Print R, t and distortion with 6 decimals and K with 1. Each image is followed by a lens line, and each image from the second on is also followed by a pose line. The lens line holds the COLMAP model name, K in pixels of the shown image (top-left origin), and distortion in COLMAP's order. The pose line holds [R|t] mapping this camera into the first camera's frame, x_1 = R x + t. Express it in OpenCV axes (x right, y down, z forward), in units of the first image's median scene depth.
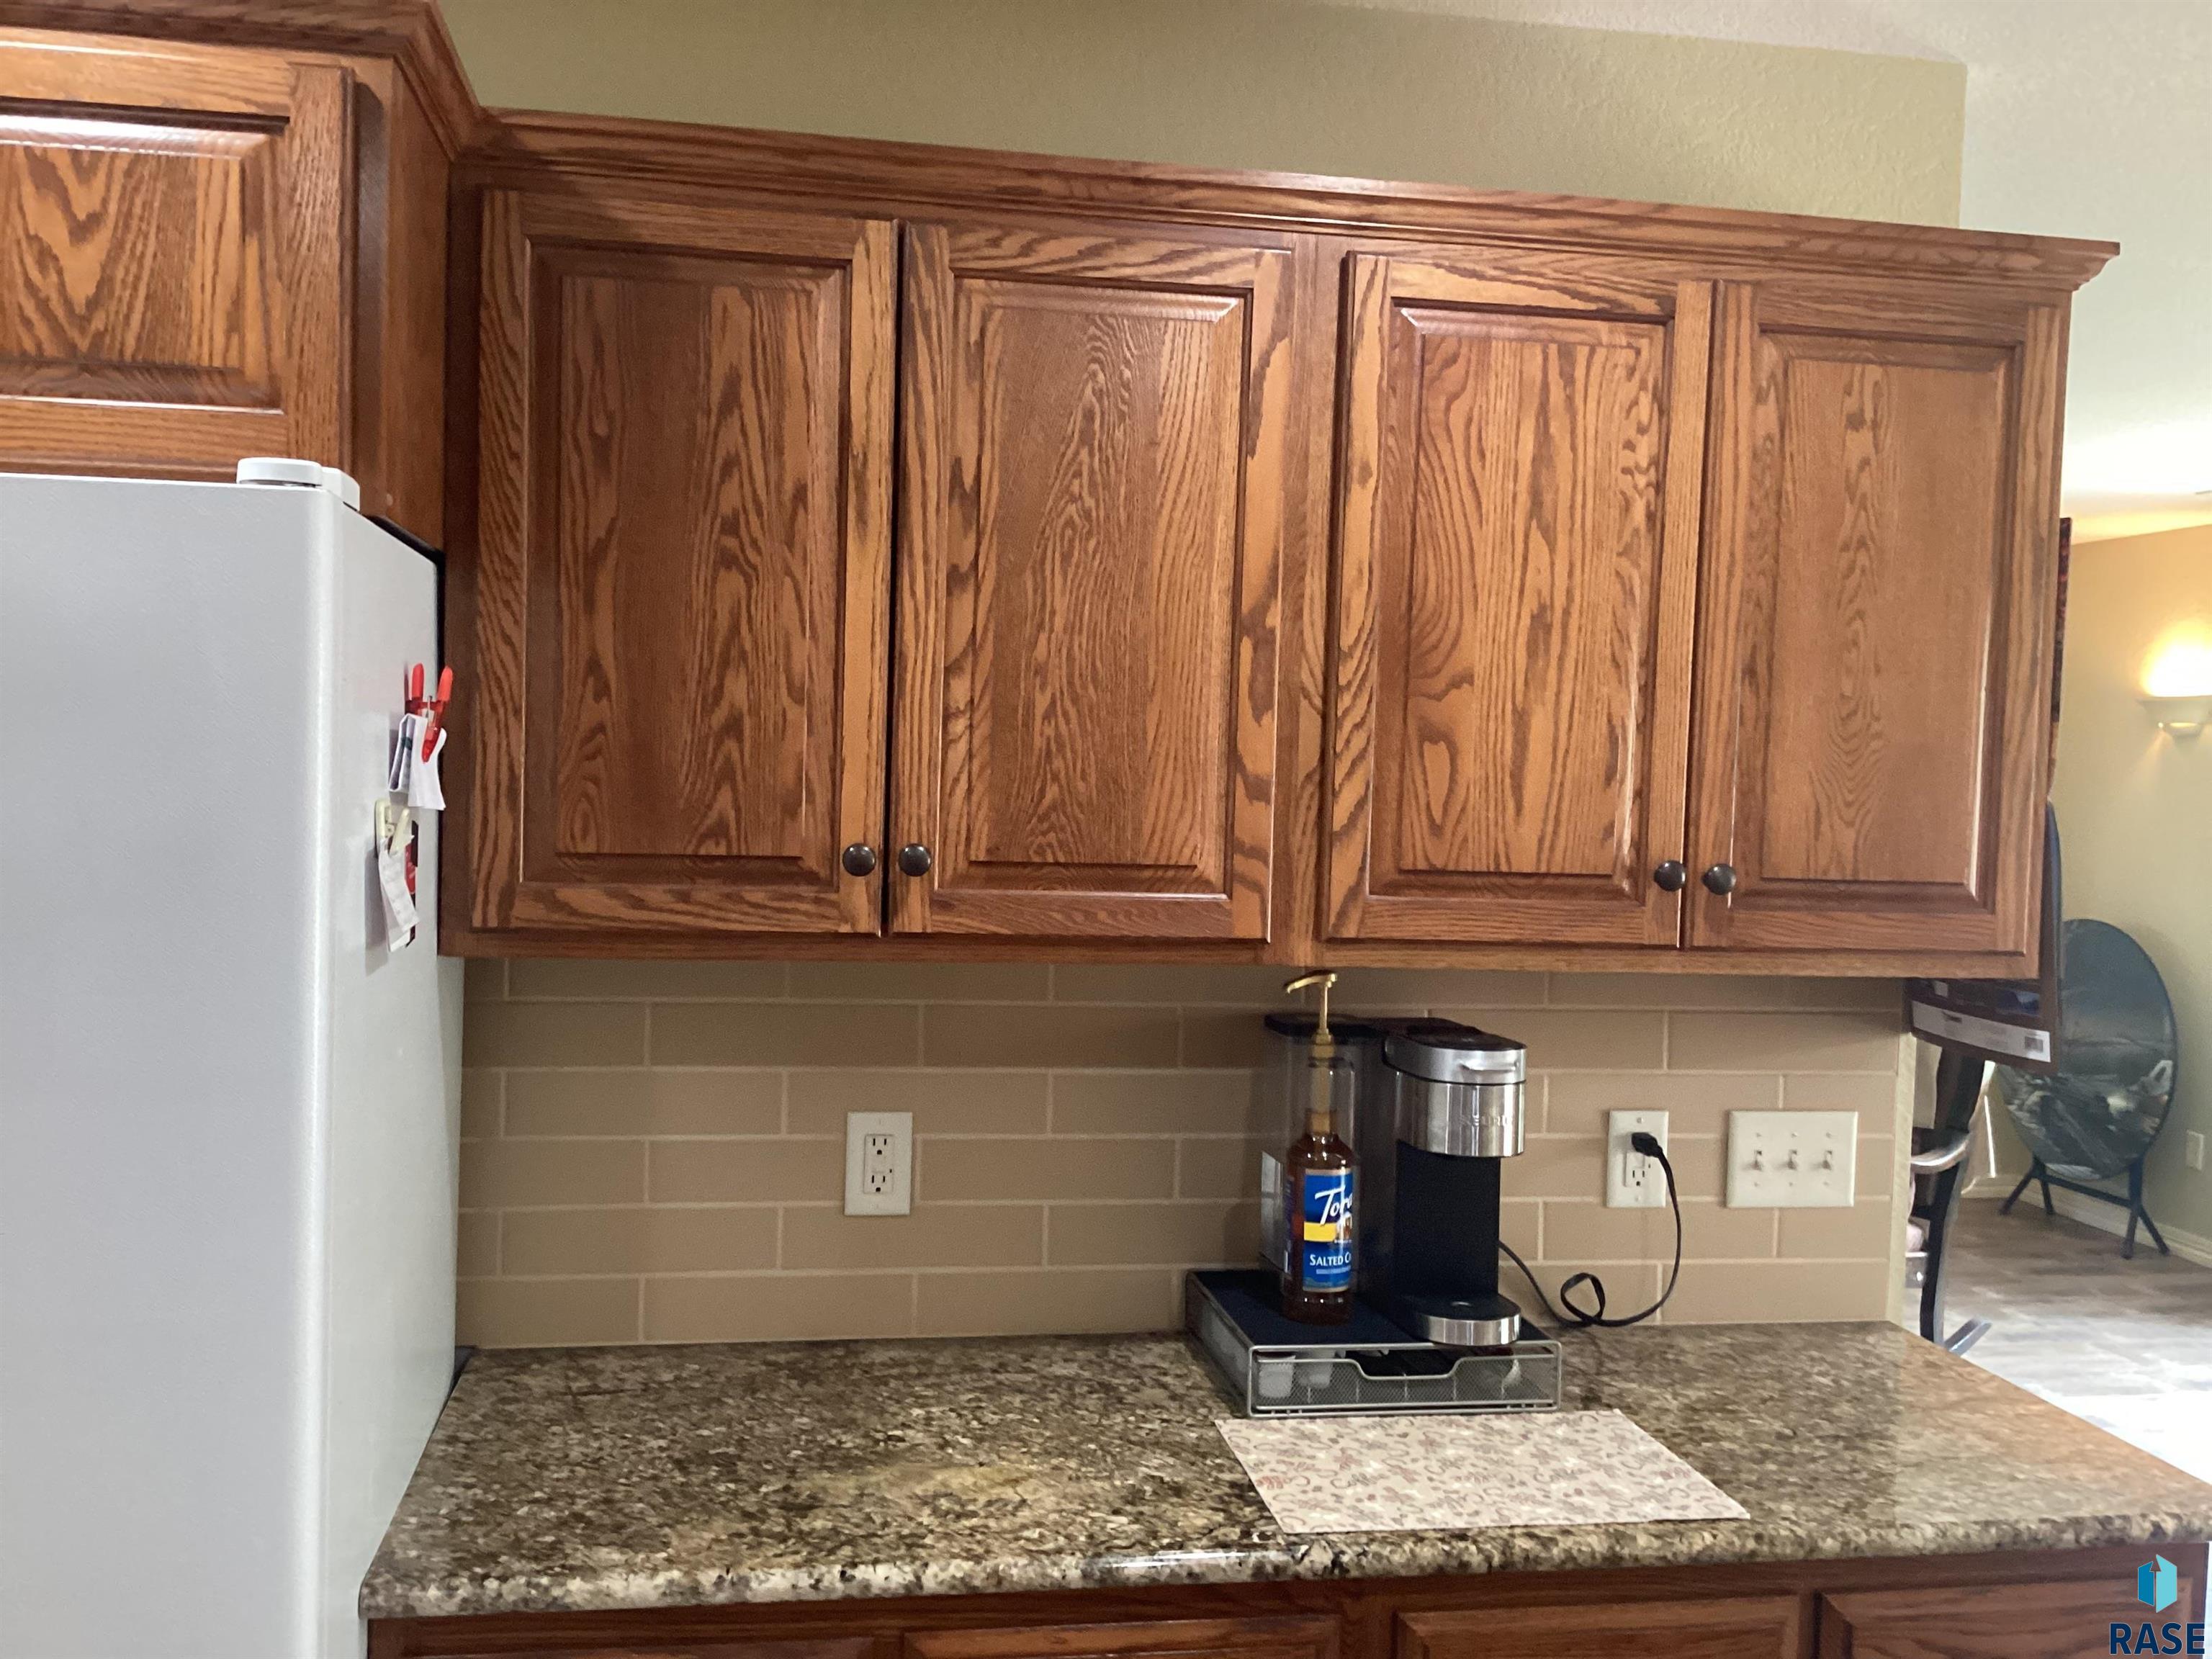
lens RADIAL K [[1975.1, 0, 1106.0], [0, 1975.1, 829.5], [0, 0, 1]] dist [0.138572, -0.305707]
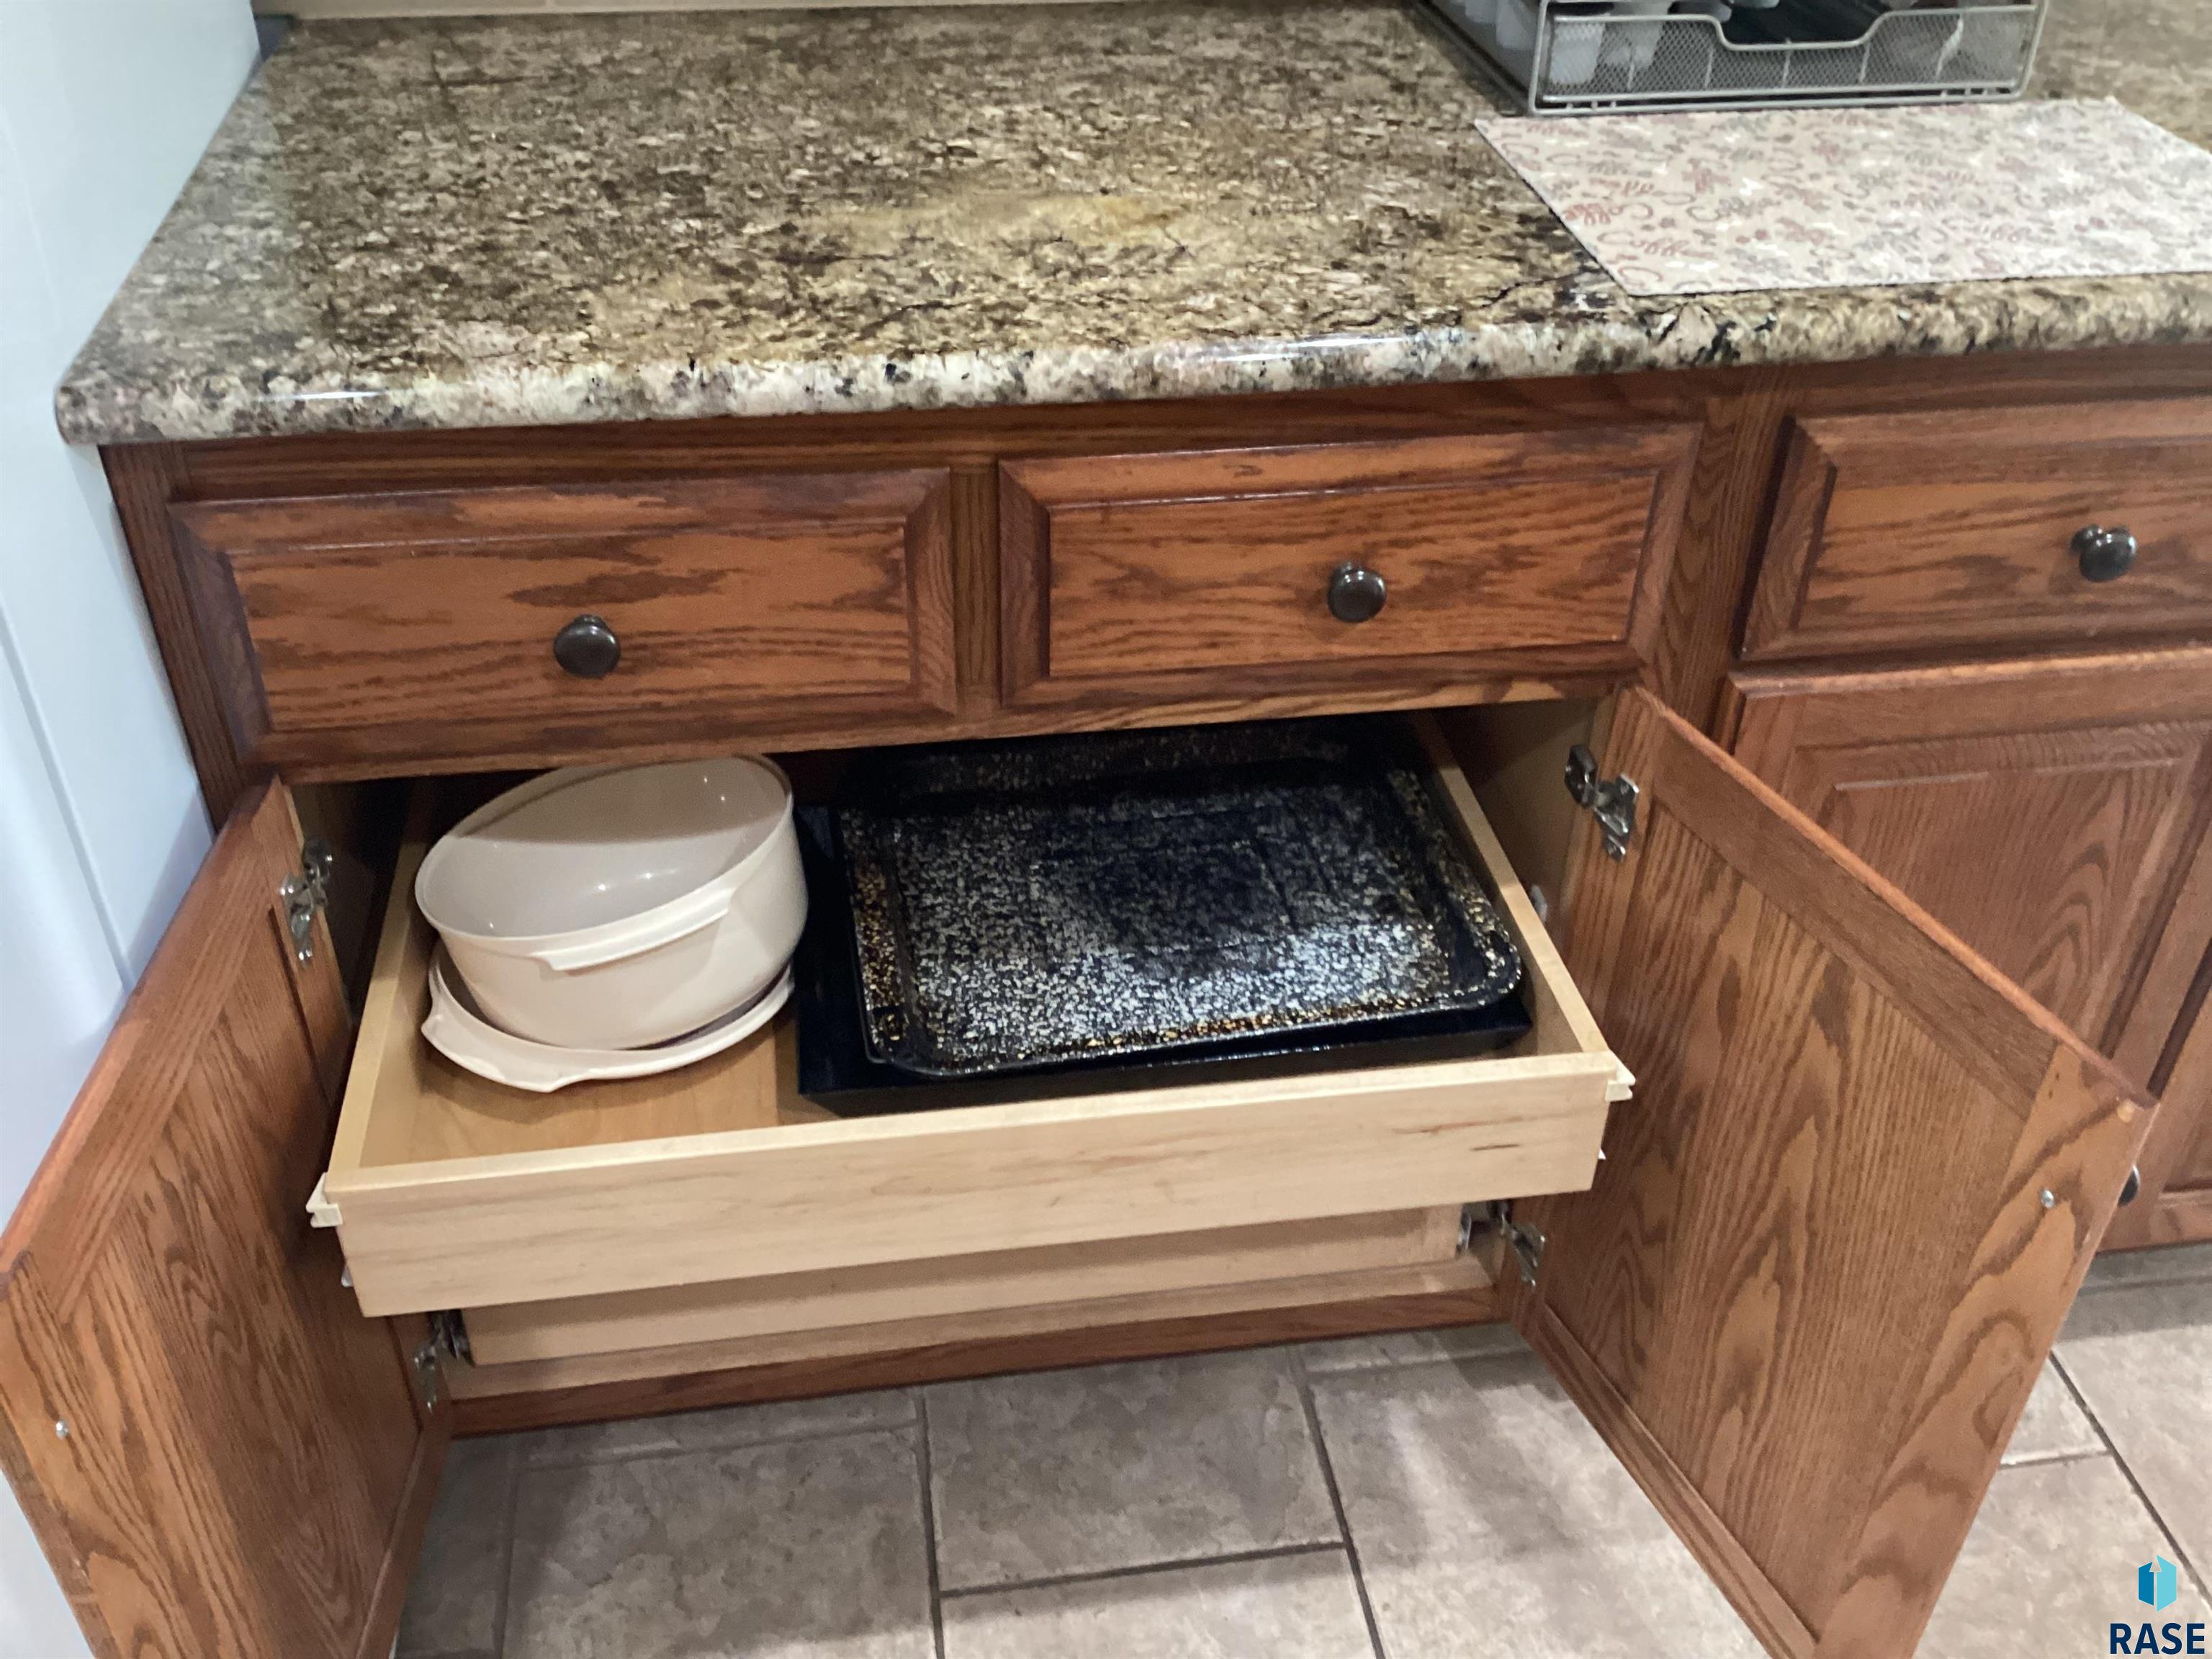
lens RADIAL K [[1975.1, 0, 1106.0], [0, 1975.1, 829.5], [0, 0, 1]] dist [0.138572, -0.305707]
pose [[0.999673, -0.000054, -0.025562, -0.048603], [0.014434, 0.826492, 0.562764, 0.142307], [0.021096, -0.562949, 0.826222, 0.405290]]
